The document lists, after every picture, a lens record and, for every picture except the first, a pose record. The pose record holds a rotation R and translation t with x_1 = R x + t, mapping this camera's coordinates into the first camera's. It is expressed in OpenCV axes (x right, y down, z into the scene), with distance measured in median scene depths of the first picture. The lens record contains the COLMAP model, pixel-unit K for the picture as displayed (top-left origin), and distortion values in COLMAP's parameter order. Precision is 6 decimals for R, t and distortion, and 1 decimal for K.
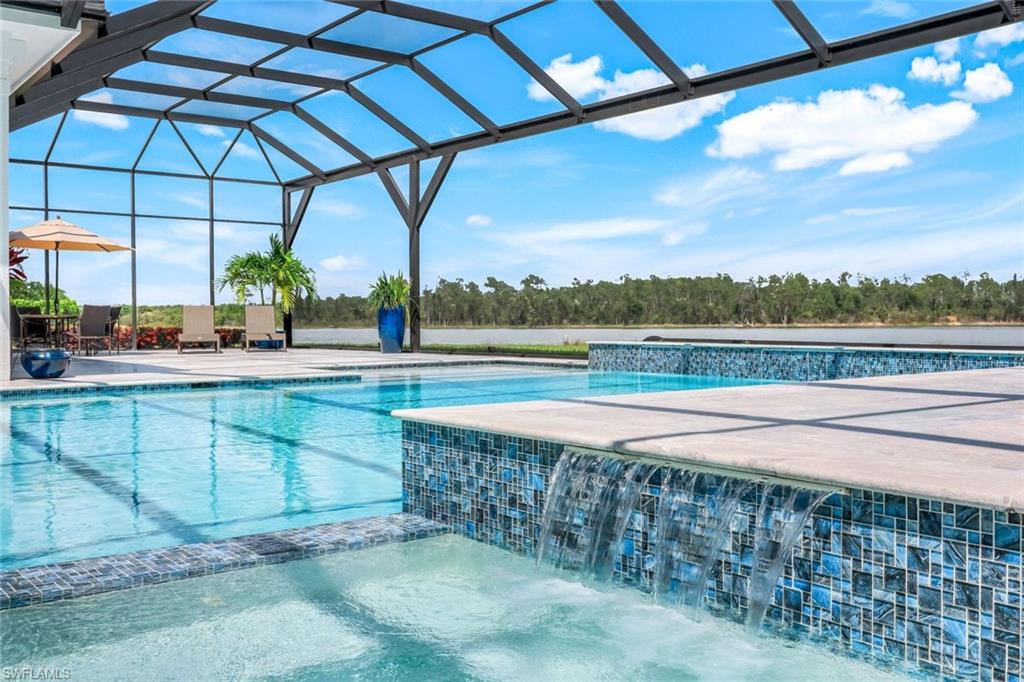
lens RADIAL K [[972.0, 0, 512.0], [0, 972.0, 341.0], [0, 0, 1]] dist [0.002608, 0.002603]
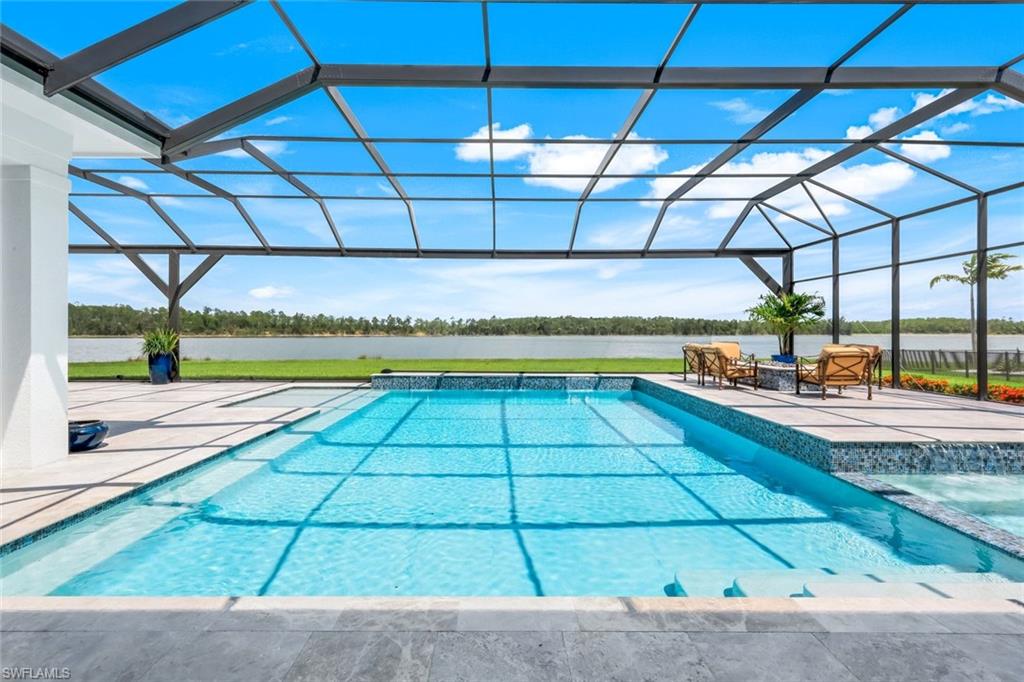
lens RADIAL K [[453.8, 0, 509.8], [0, 453.8, 336.0], [0, 0, 1]] dist [0.000298, 0.000193]
pose [[0.609424, 0.002547, 0.792840, -0.492306], [0.010468, 0.999882, -0.011258, -0.065672], [-0.792775, 0.015161, 0.609325, 0.243141]]
